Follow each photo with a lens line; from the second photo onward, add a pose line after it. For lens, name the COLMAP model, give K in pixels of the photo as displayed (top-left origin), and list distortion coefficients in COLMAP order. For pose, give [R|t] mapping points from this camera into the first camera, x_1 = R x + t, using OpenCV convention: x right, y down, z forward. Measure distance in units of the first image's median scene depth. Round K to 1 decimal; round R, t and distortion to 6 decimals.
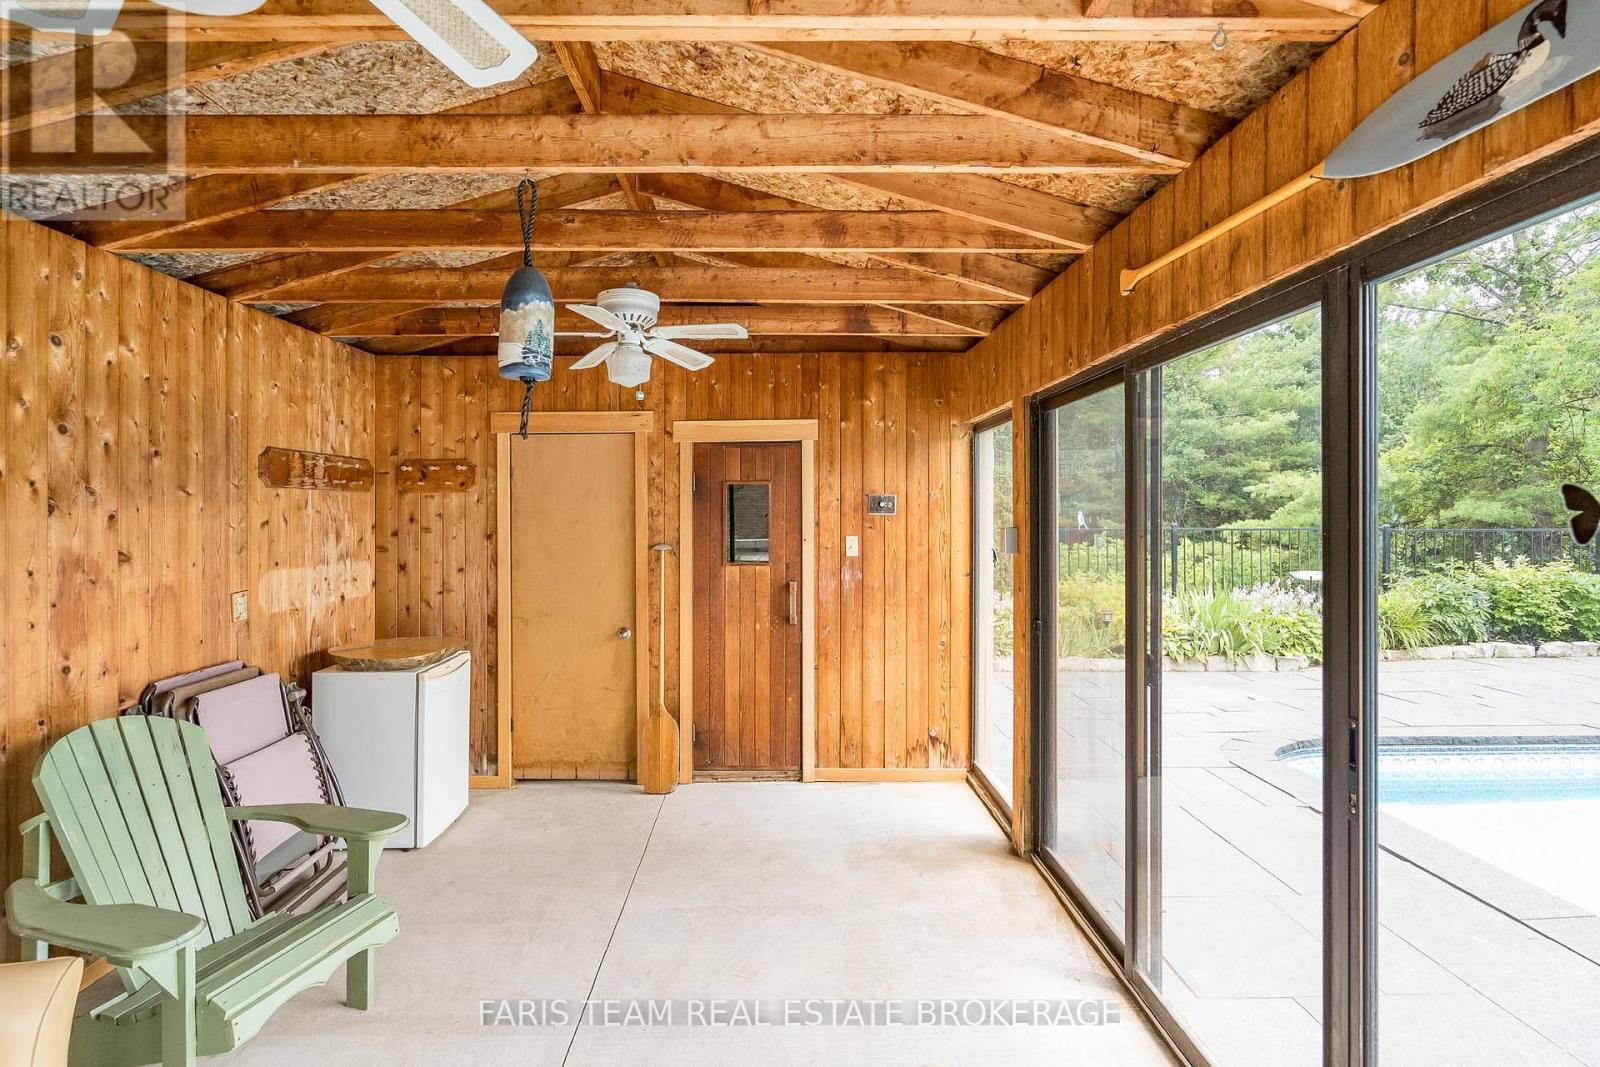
lens RADIAL K [[745.8, 0, 779.6], [0, 745.8, 485.9], [0, 0, 1]] dist [-0.020897, 0.005268]
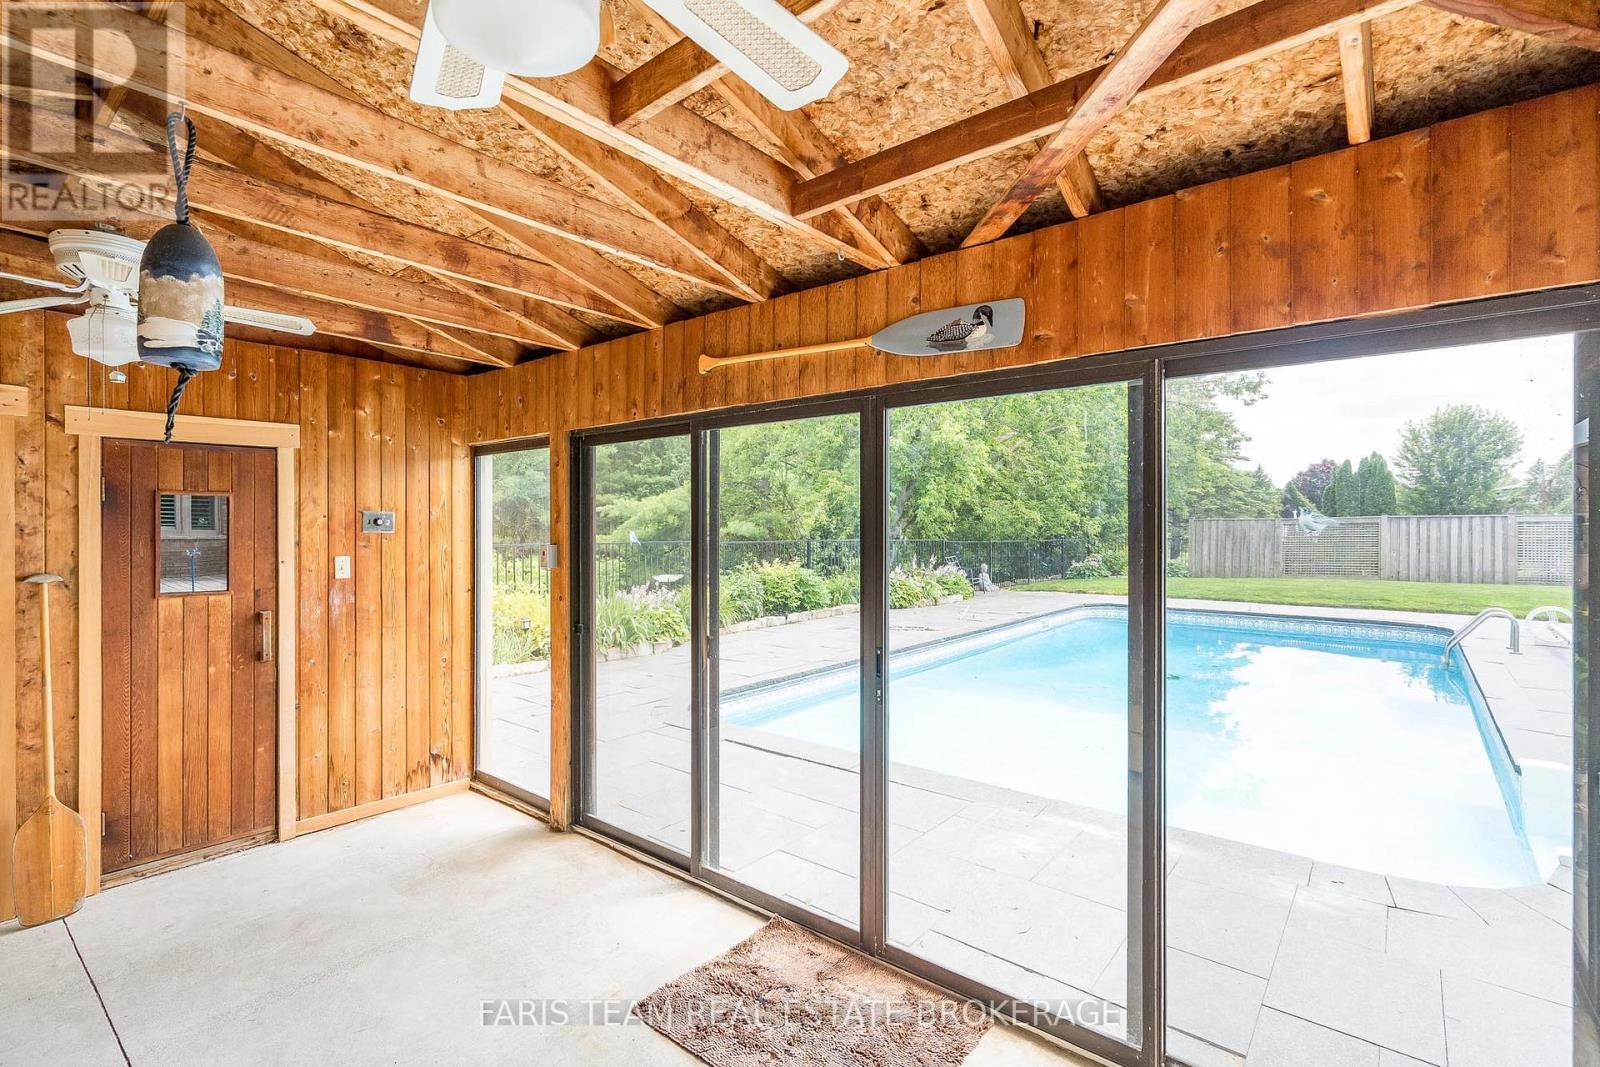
lens RADIAL K [[745.8, 0, 779.6], [0, 745.8, 485.9], [0, 0, 1]] dist [-0.020897, 0.005268]
pose [[0.643910, 0.044704, 0.763794, -0.270650], [-0.029099, 0.999000, -0.033938, -0.003966], [-0.764548, -0.000373, 0.644567, 0.001341]]
